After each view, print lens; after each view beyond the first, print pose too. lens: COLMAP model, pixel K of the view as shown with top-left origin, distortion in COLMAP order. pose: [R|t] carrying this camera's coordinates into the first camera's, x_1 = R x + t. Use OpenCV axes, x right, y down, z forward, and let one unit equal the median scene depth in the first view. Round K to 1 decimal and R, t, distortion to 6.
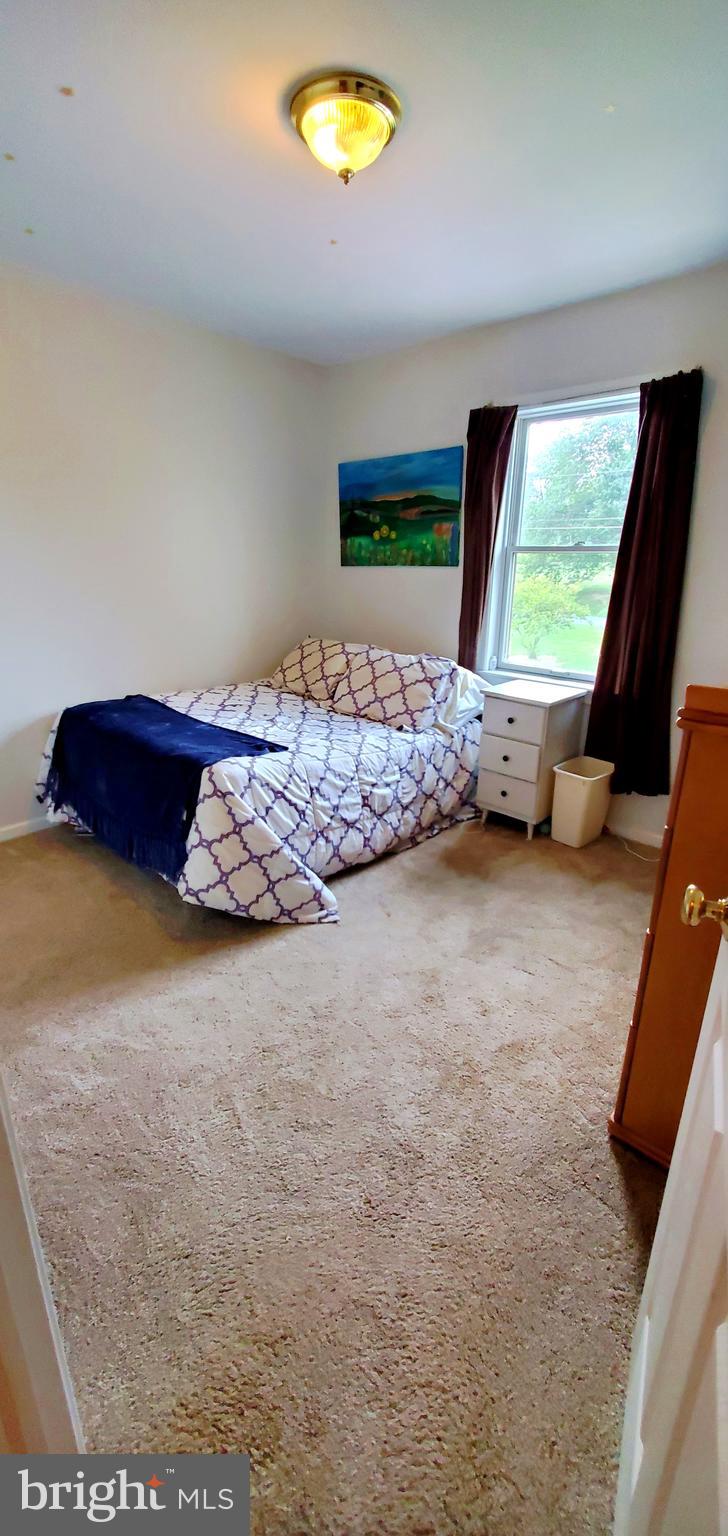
lens RADIAL K [[610.4, 0, 364.2], [0, 610.4, 764.7], [0, 0, 1]] dist [0.002796, 0.000297]
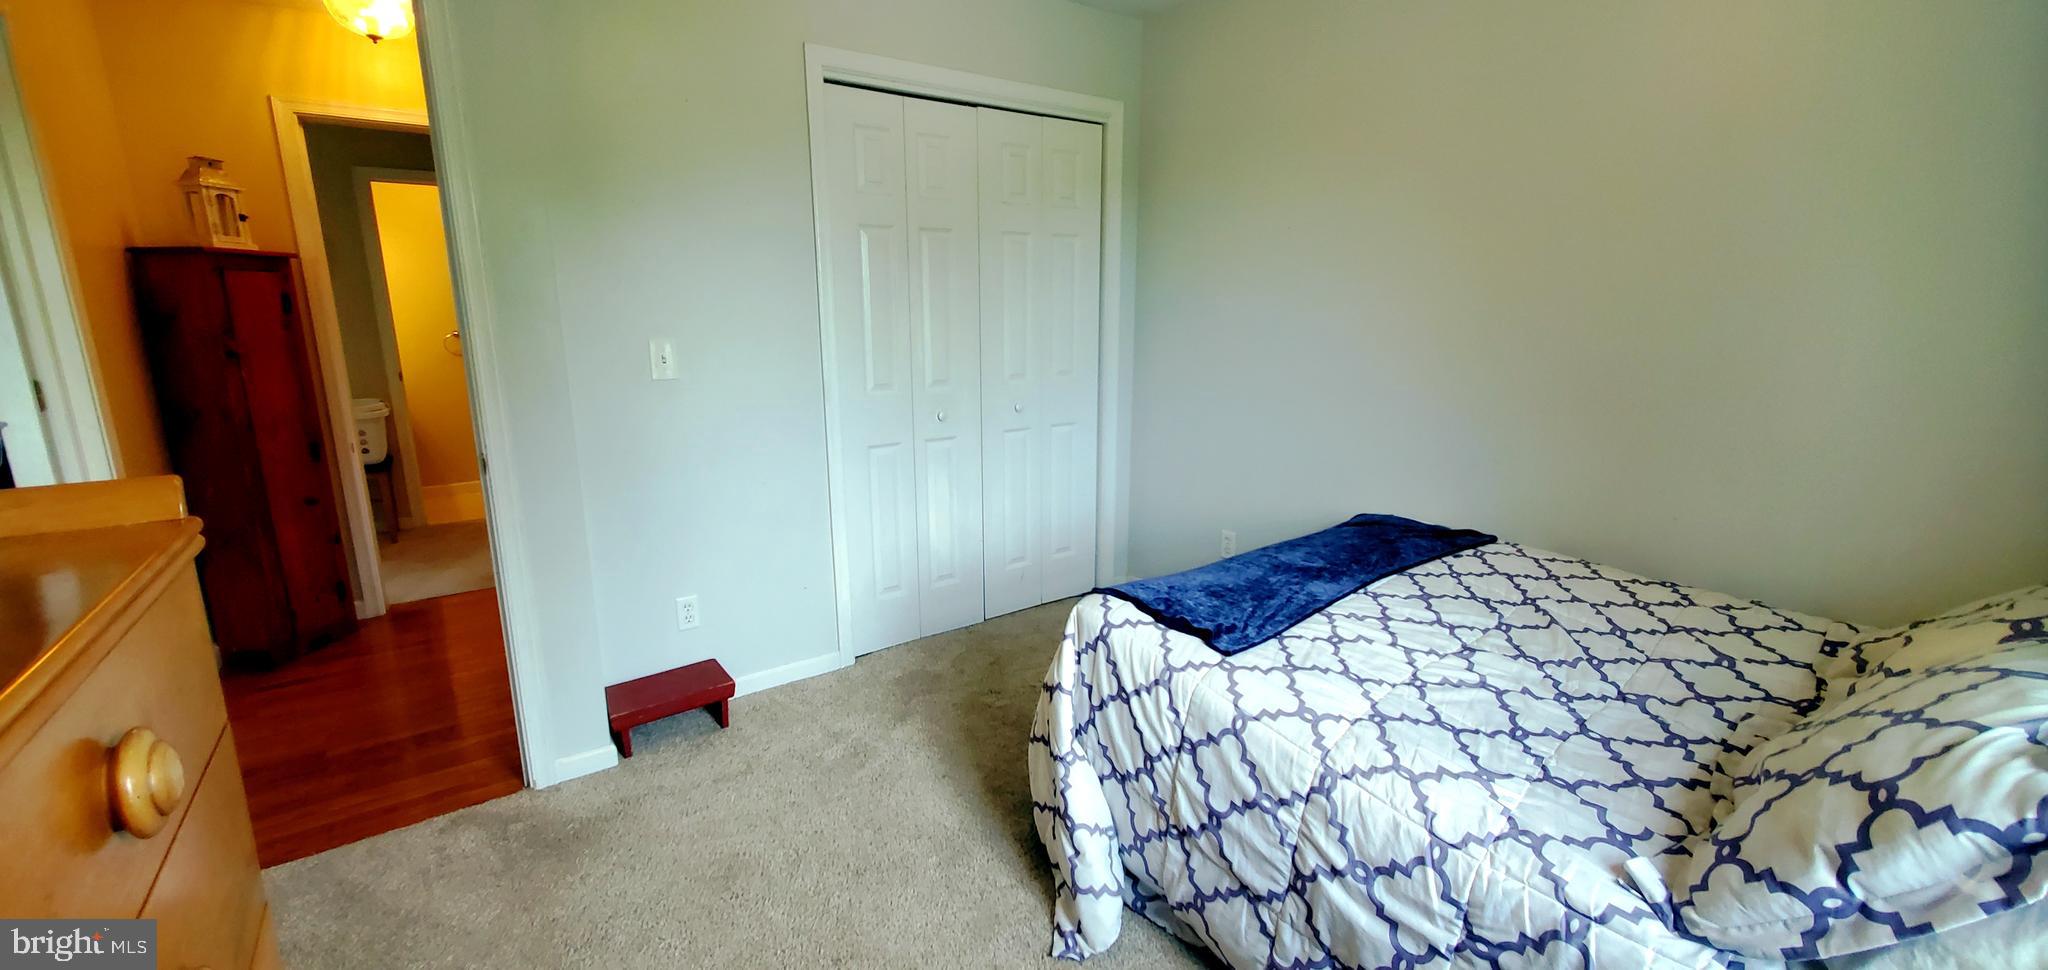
lens RADIAL K [[813.9, 0, 1022.2], [0, 813.9, 486.4], [0, 0, 1]] dist [0.002796, 0.000297]
pose [[-0.207306, 0.195755, -0.958491, 0.515655], [-0.304648, 0.918137, 0.253404, -0.265219], [0.929631, 0.344535, -0.130699, 0.853861]]
